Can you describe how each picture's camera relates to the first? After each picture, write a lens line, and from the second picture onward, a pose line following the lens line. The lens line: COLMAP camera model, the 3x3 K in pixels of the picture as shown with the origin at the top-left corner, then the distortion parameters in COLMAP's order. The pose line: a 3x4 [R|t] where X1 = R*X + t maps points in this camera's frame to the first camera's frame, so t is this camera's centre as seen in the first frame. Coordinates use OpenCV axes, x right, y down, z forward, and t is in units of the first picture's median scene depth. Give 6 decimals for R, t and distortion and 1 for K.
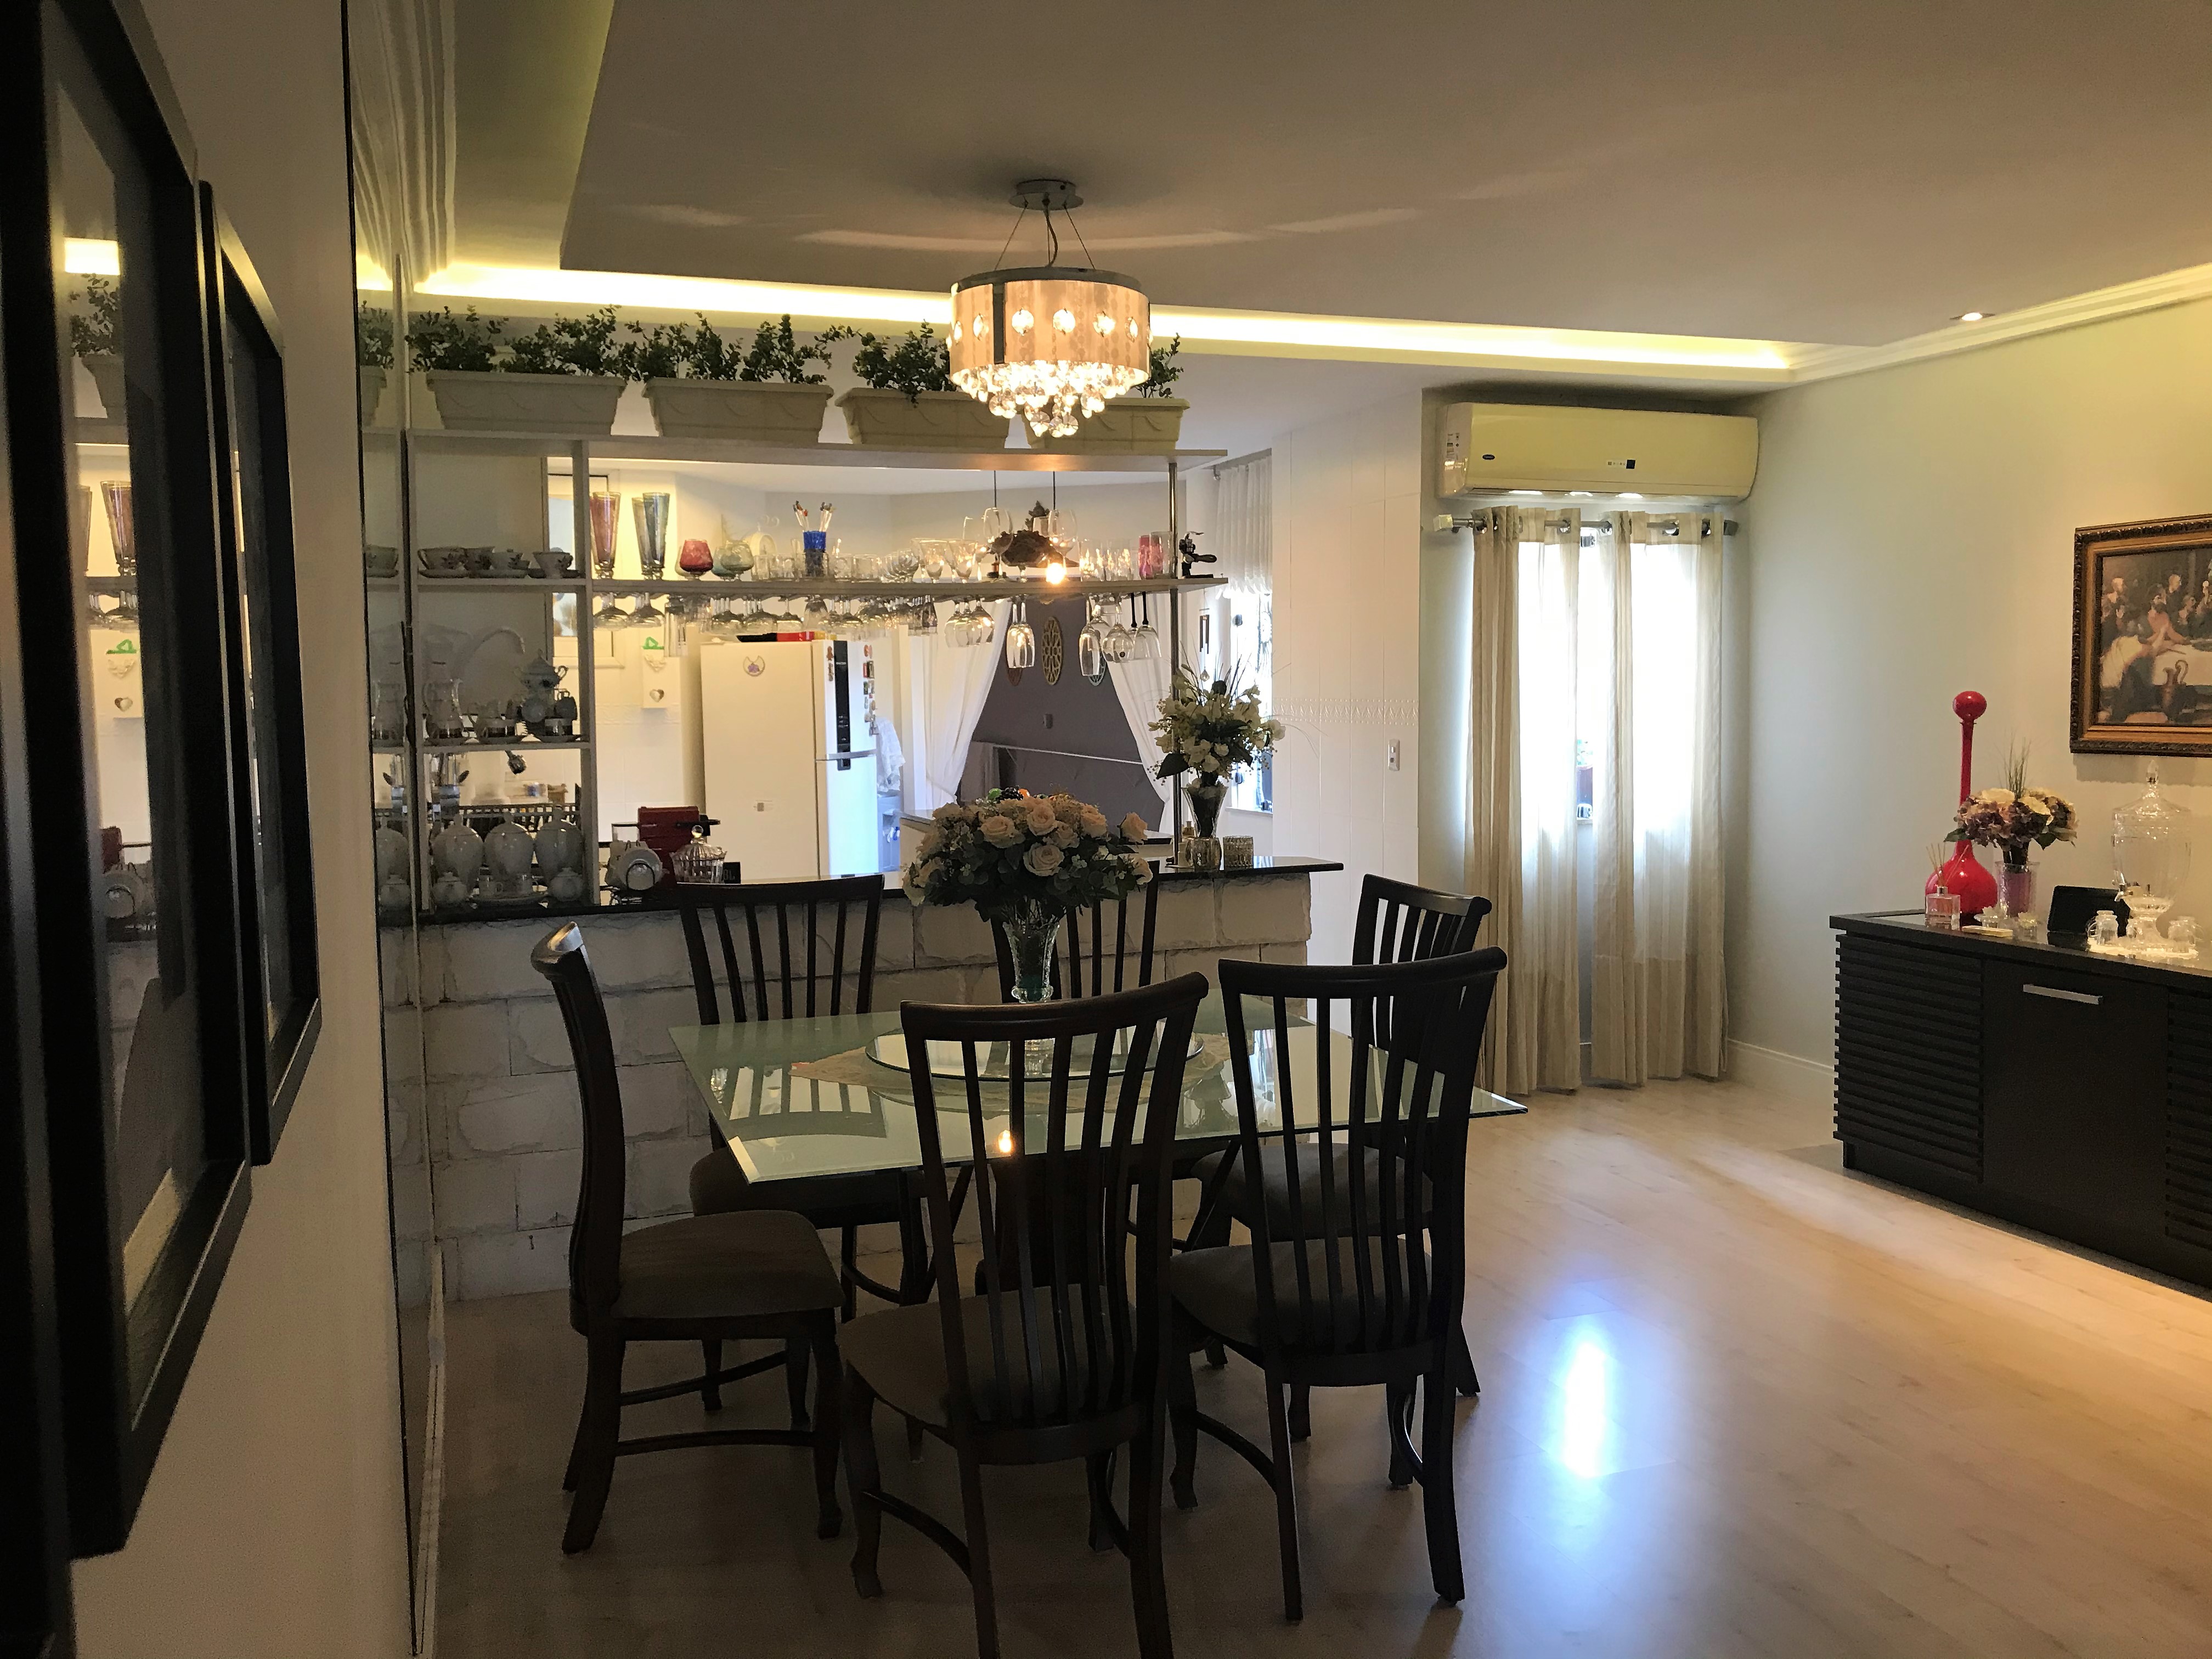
lens RADIAL K [[1806.7, 0, 1106.0], [0, 1806.7, 829.5], [0, 0, 1]] dist [0.097082, -0.276781]
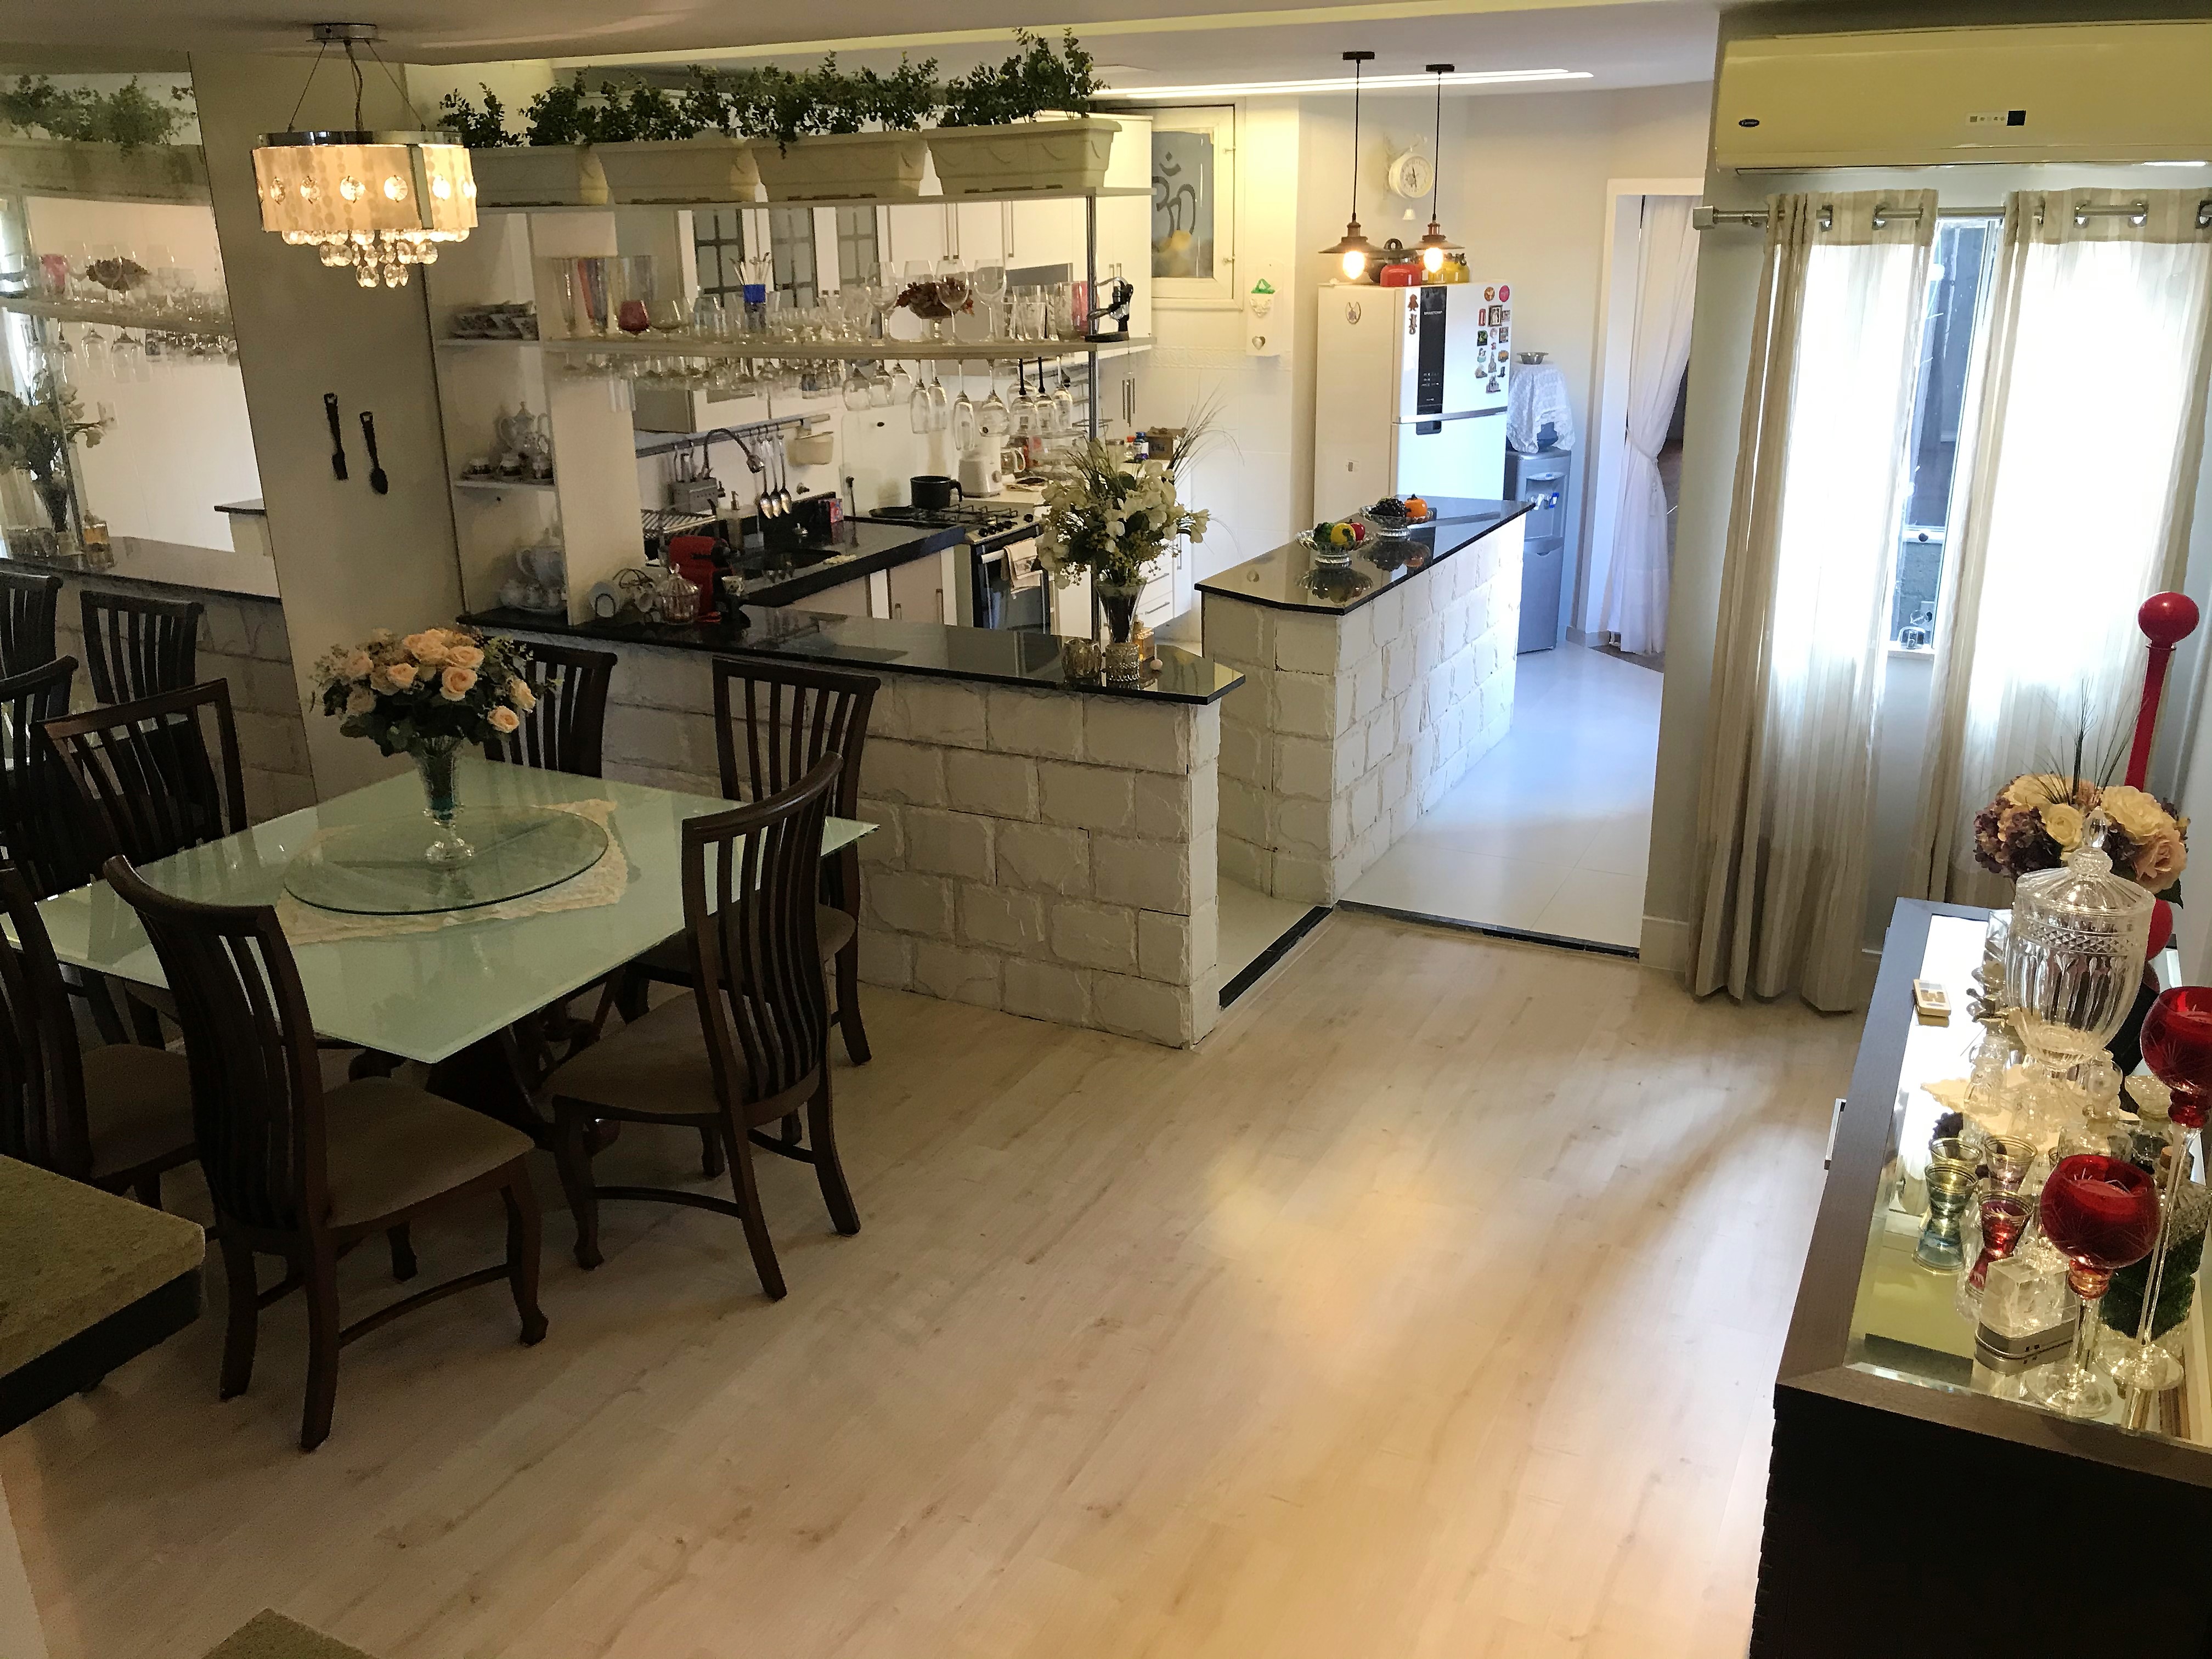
lens RADIAL K [[1806.7, 0, 1106.0], [0, 1806.7, 829.5], [0, 0, 1]] dist [0.097082, -0.276781]
pose [[0.668161, 0.244383, -0.702736, 0.447564], [-0.044041, 0.955851, 0.290531, -0.103071], [0.742712, -0.163172, 0.649426, 0.253814]]
